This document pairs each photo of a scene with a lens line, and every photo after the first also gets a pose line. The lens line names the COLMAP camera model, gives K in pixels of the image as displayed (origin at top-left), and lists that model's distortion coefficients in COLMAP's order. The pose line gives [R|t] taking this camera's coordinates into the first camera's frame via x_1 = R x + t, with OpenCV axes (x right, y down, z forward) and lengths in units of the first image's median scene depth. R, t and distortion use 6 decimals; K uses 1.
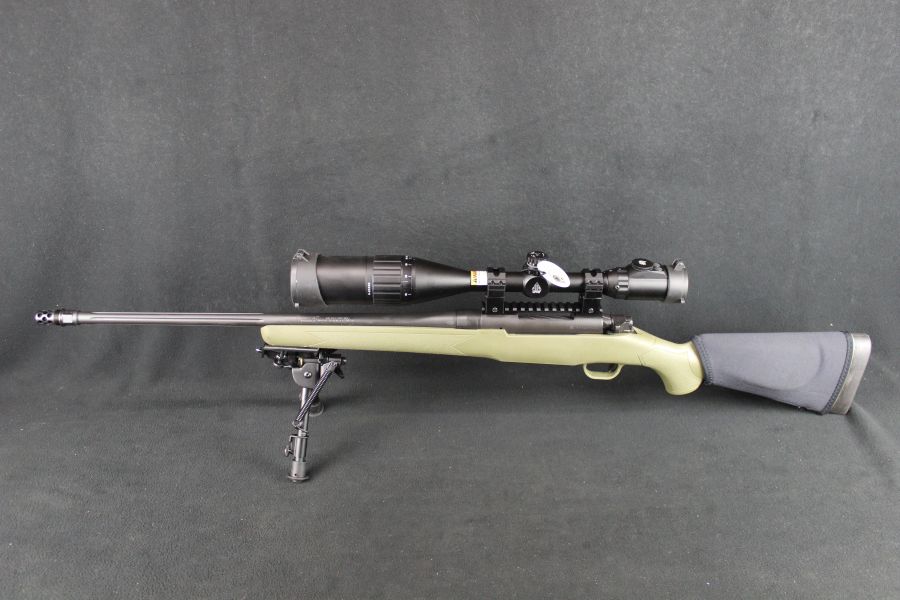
lens RADIAL K [[746.5, 0, 450.0], [0, 746.5, 300.0], [0, 0, 1]] dist [-0.172214, 0.137901]
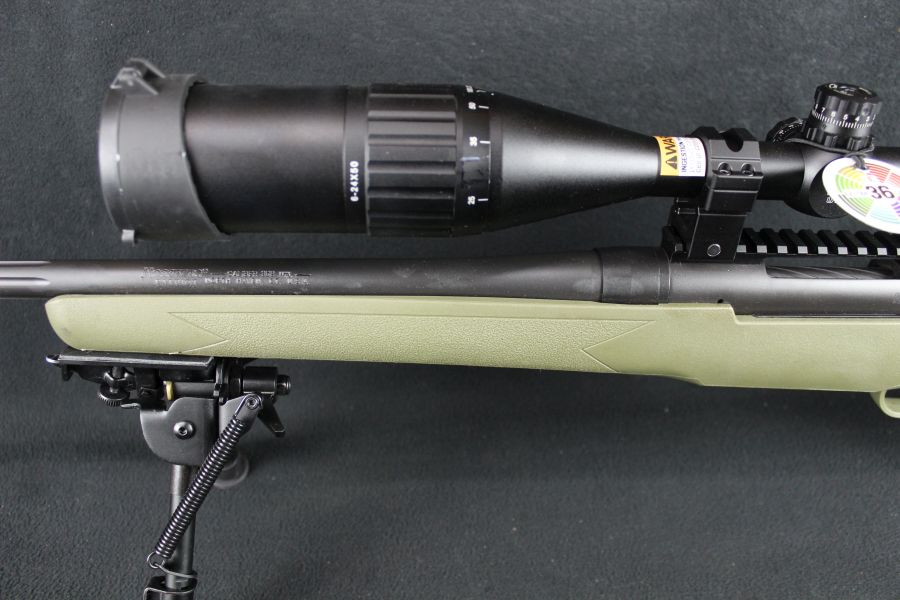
lens RADIAL K [[746.5, 0, 450.0], [0, 746.5, 300.0], [0, 0, 1]] dist [-0.172214, 0.137901]
pose [[0.999001, -0.003065, 0.044576, -0.072407], [-0.000565, 0.996697, 0.081202, 0.007809], [-0.044677, -0.081146, 0.995700, 0.601769]]
